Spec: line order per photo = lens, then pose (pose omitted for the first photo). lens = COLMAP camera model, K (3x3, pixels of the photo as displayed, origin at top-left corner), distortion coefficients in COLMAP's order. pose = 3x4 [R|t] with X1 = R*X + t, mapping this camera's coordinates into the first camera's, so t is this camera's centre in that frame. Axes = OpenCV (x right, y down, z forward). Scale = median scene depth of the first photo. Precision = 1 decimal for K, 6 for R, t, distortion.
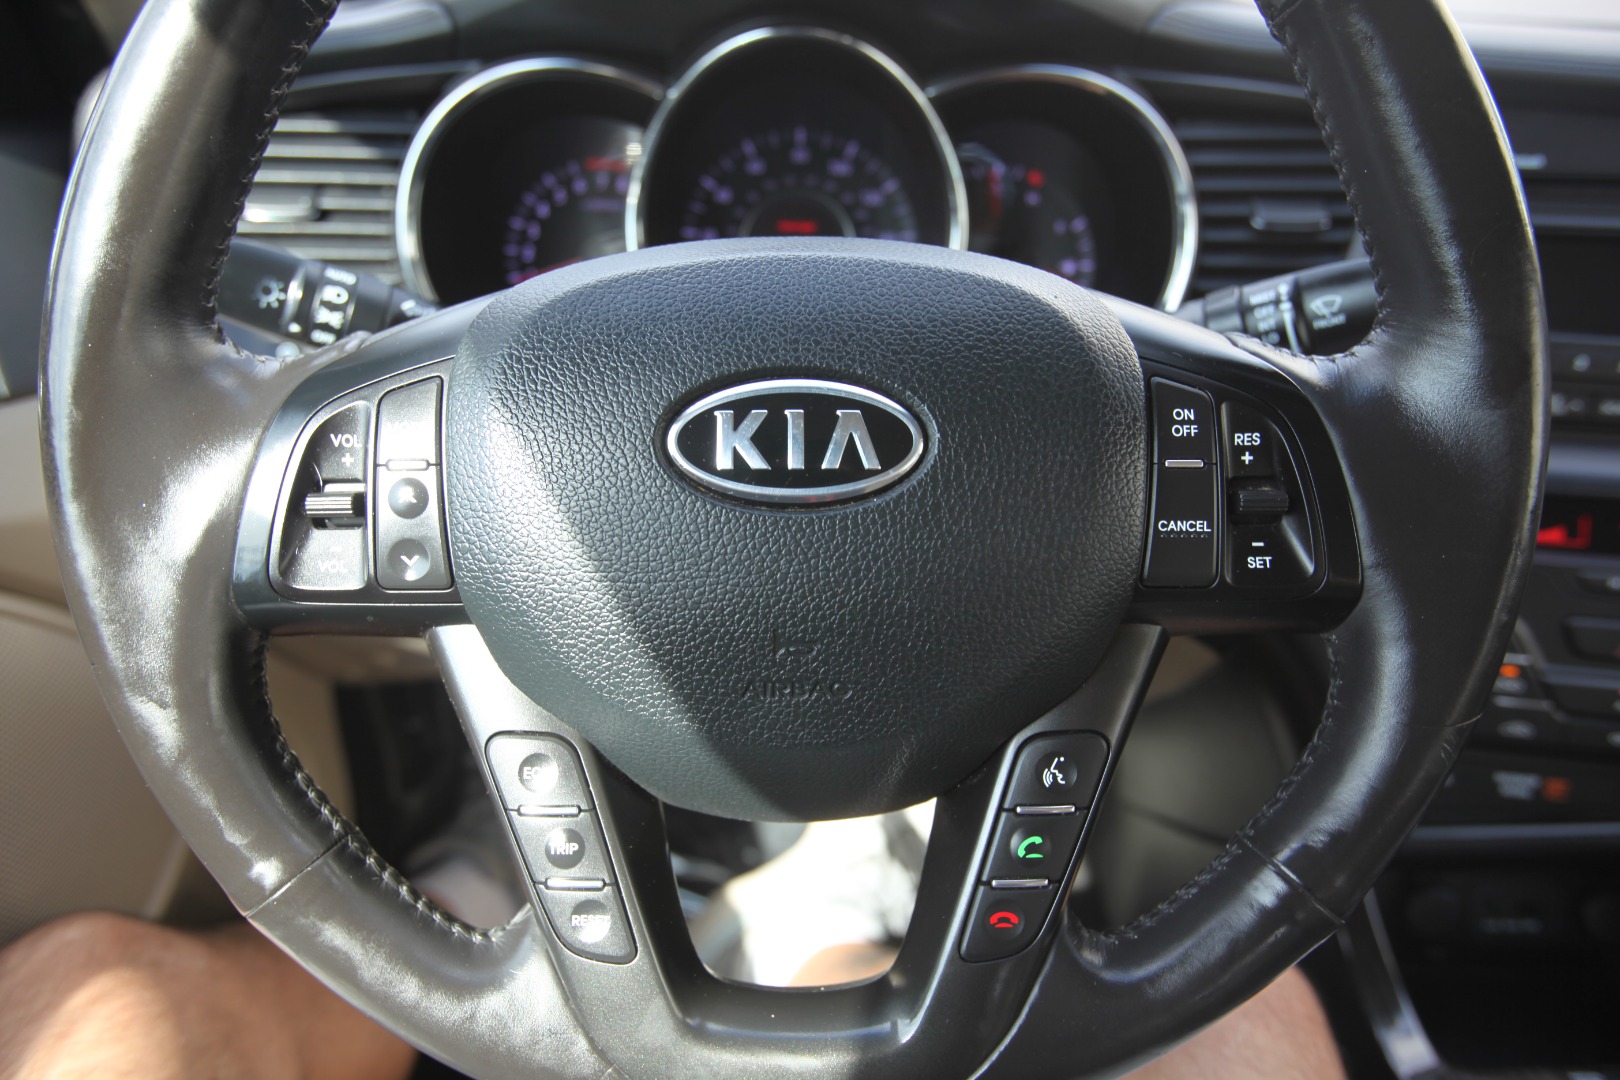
lens RADIAL K [[1081.1, 0, 804.8], [0, 1081.1, 546.7], [0, 0, 1]] dist [-0.047542, 0.005105]
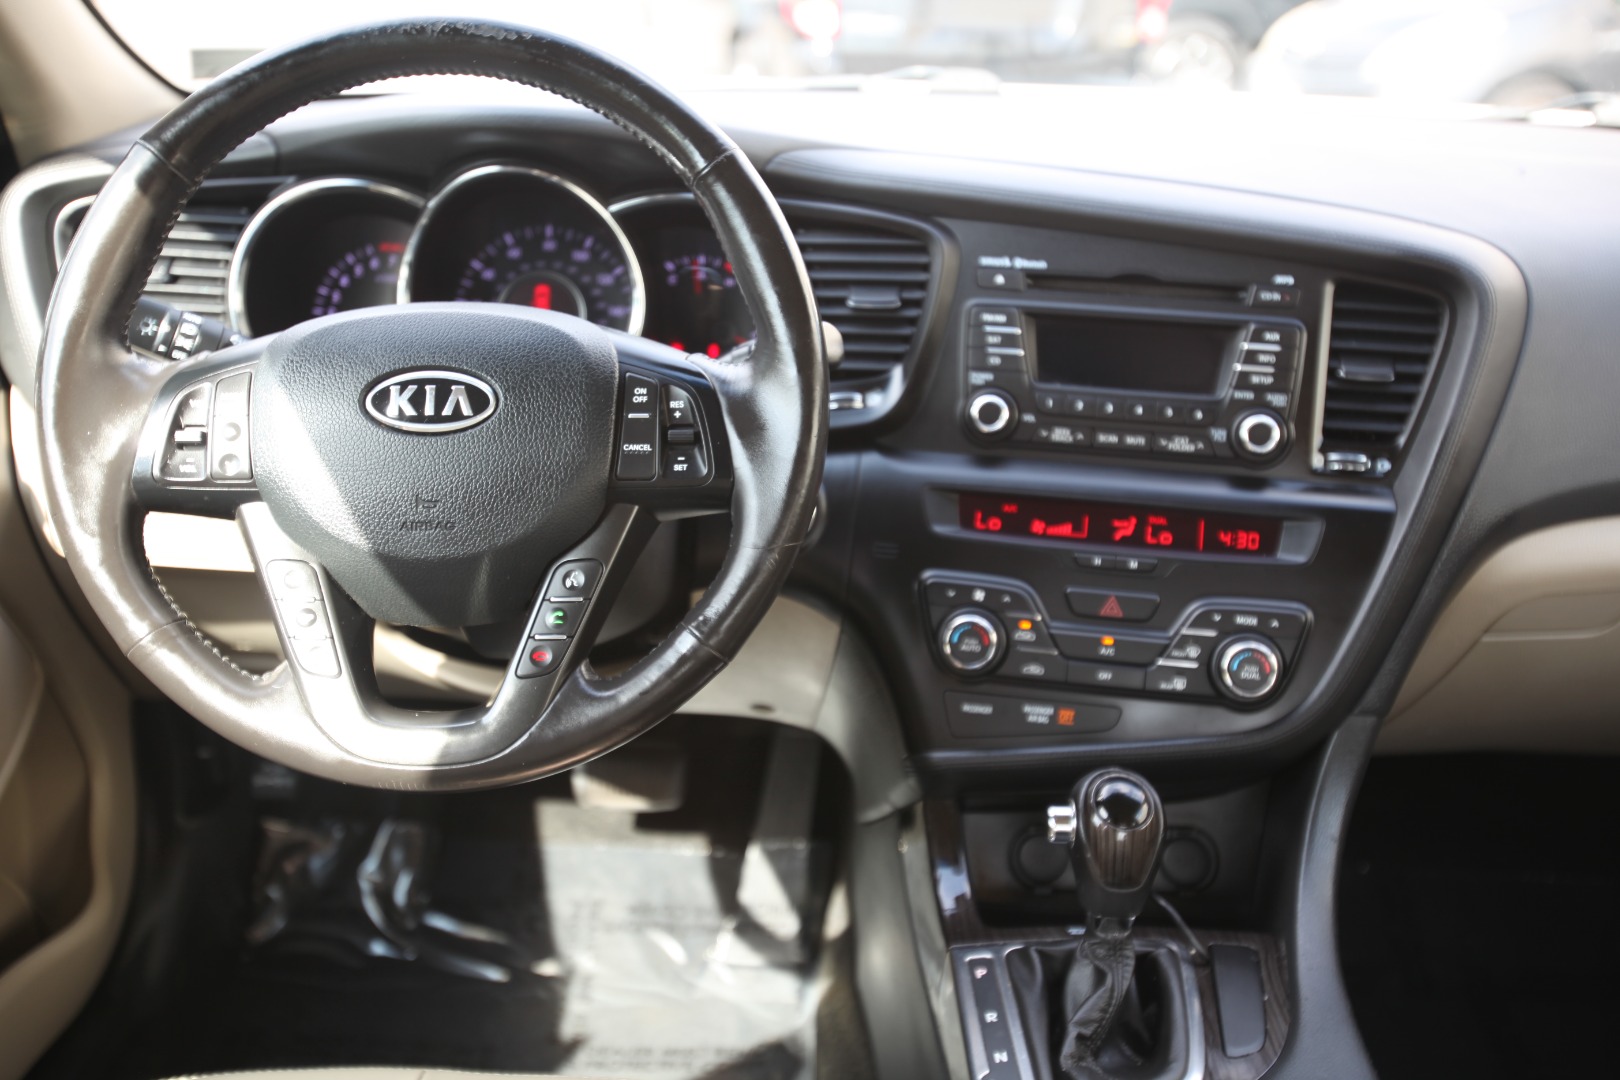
lens RADIAL K [[1543.8, 0, 810.0], [0, 1543.8, 540.0], [0, 0, 1]] dist [-0.003275, 0.018670]
pose [[0.999592, 0.022916, 0.017070, 0.603157], [-0.020309, 0.989976, -0.139769, 0.500555], [-0.020102, 0.139365, 0.990037, -1.662481]]
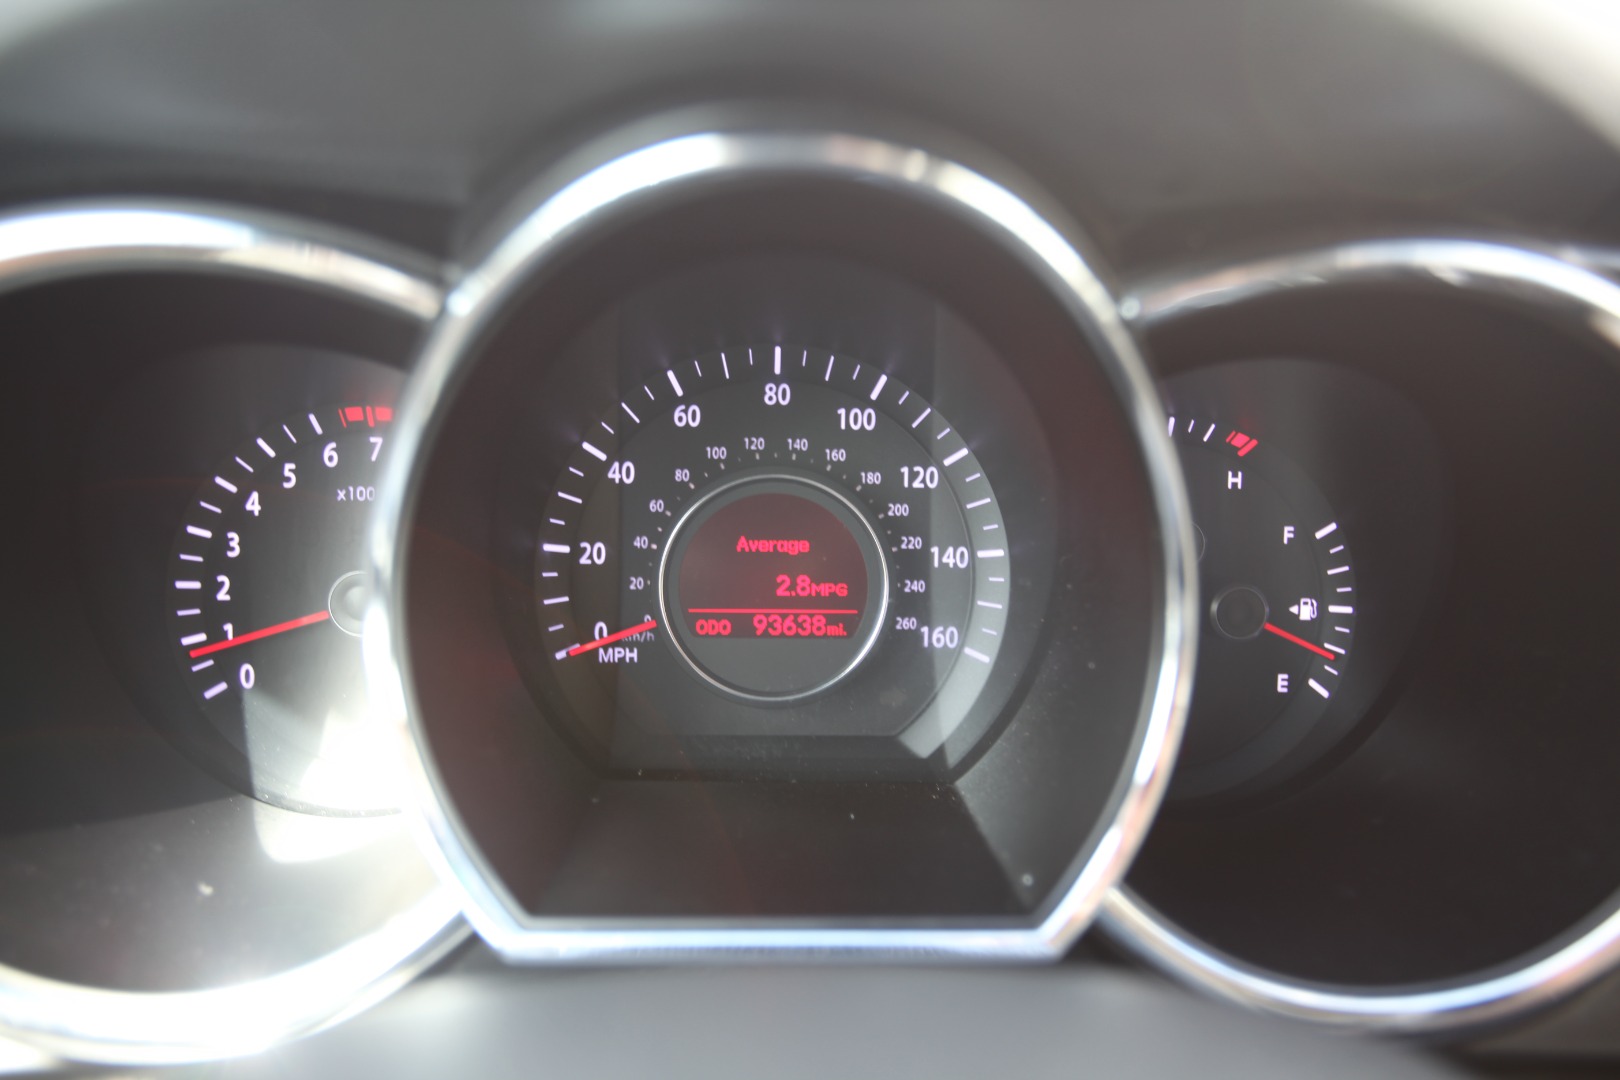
lens RADIAL K [[1134.0, 0, 810.0], [0, 1134.0, 540.0], [0, 0, 1]] dist [-0.072243, 0.000084]
pose [[0.998610, -0.004631, 0.052501, -0.036475], [0.011453, 0.991397, -0.130385, -0.485315], [-0.051446, 0.130805, 0.990072, 1.031918]]
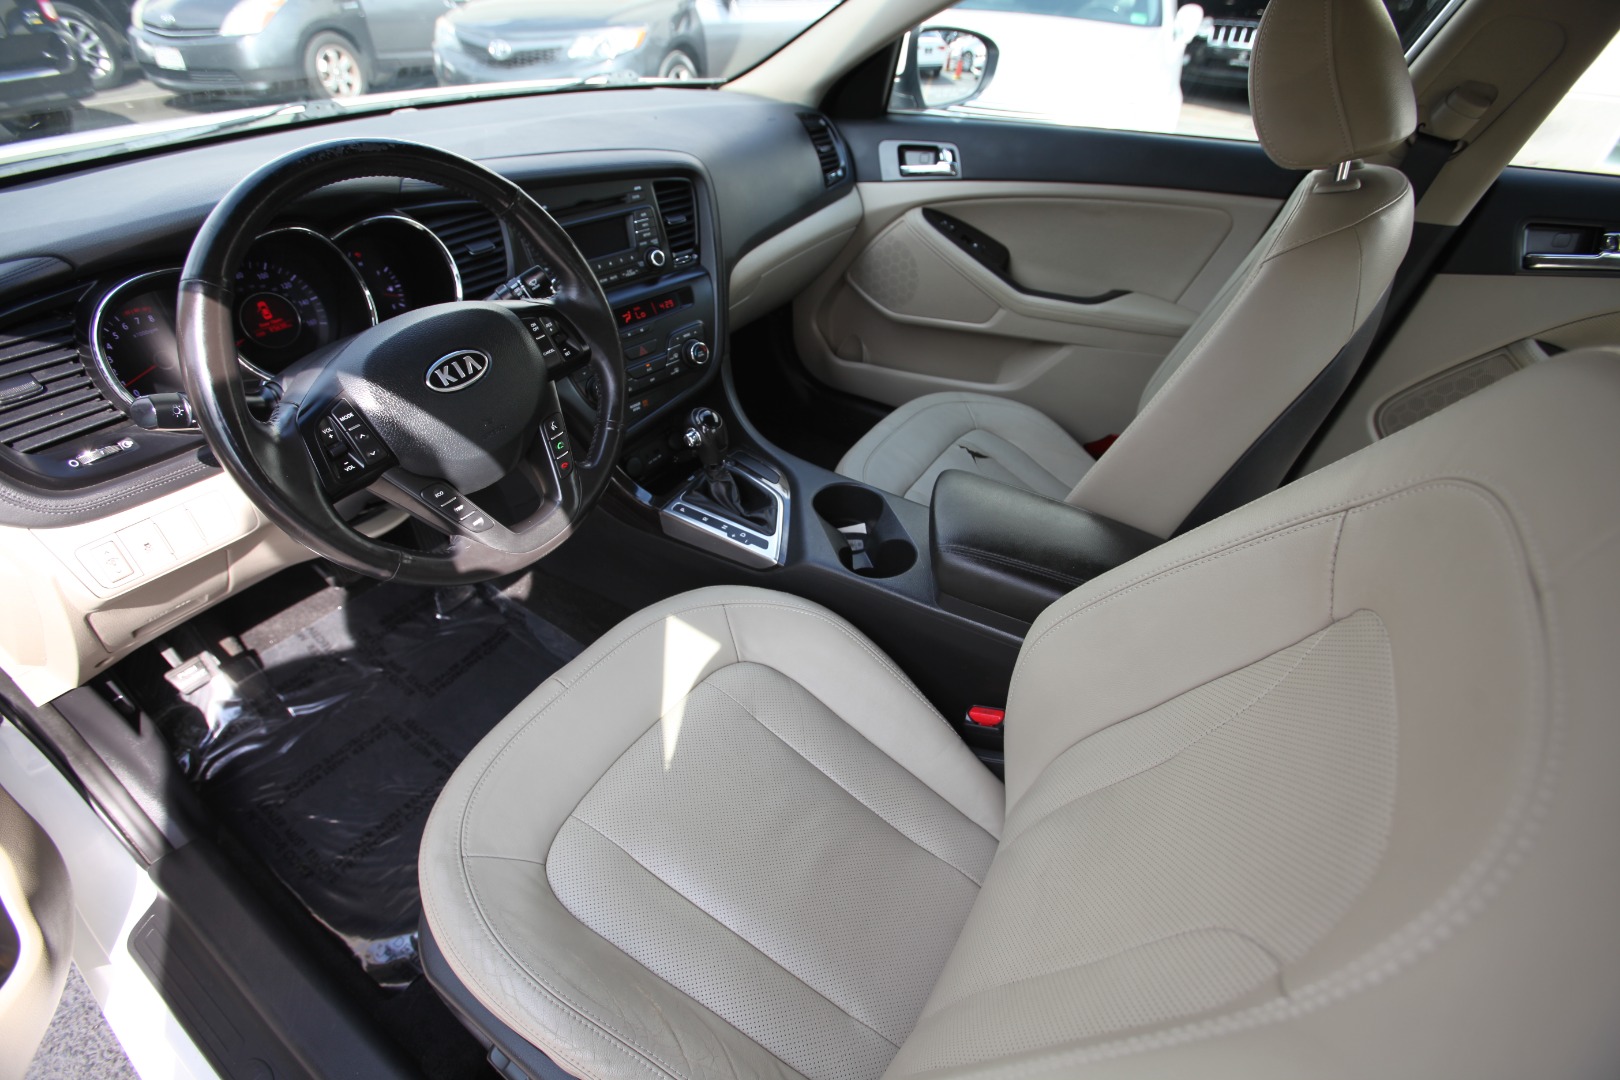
lens RADIAL K [[745.3, 0, 813.2], [0, 745.3, 544.3], [0, 0, 1]] dist [-0.089531, 0.035291]
pose [[0.533938, -0.520051, 0.666677, -1.214888], [0.375821, 0.852279, 0.363840, -0.040328], [-0.757410, 0.056284, 0.650510, -1.340280]]
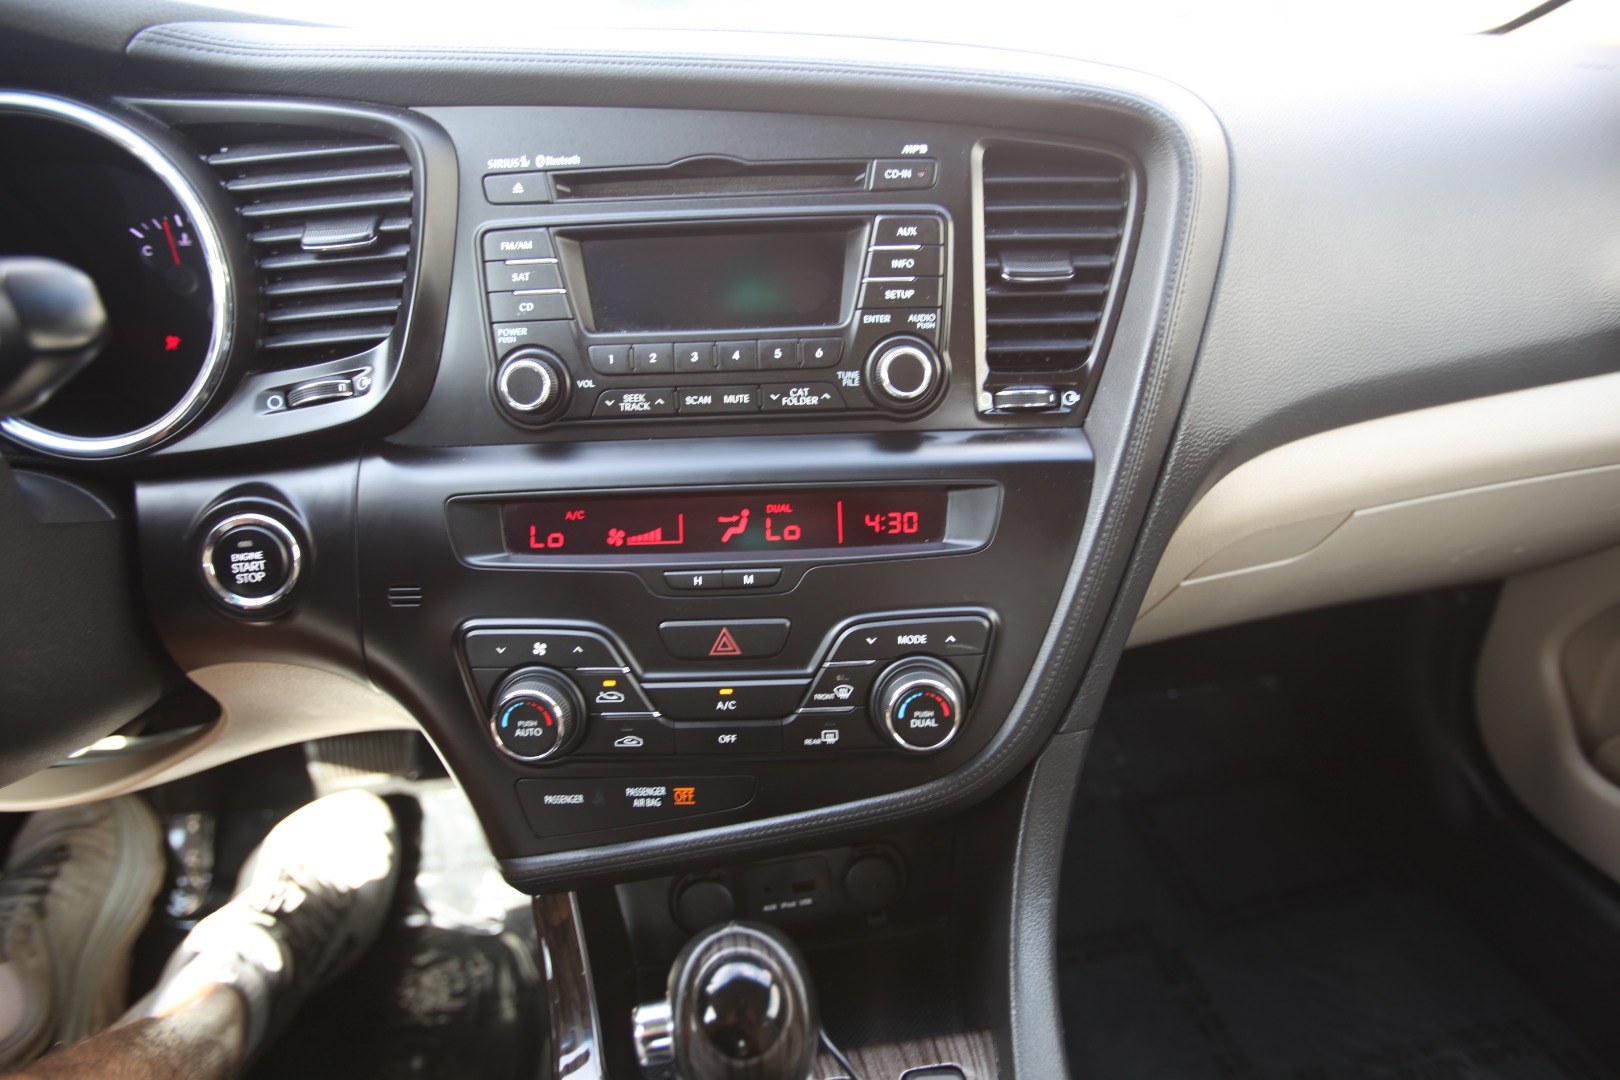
lens RADIAL K [[880.6, 0, 810.0], [0, 880.6, 540.0], [0, 0, 1]] dist [-0.099449, 0.049899]
pose [[0.982399, -0.113183, 0.148600, 1.269306], [0.115181, 0.993333, -0.004882, 0.023826], [-0.147057, 0.021912, 0.988885, 0.327812]]
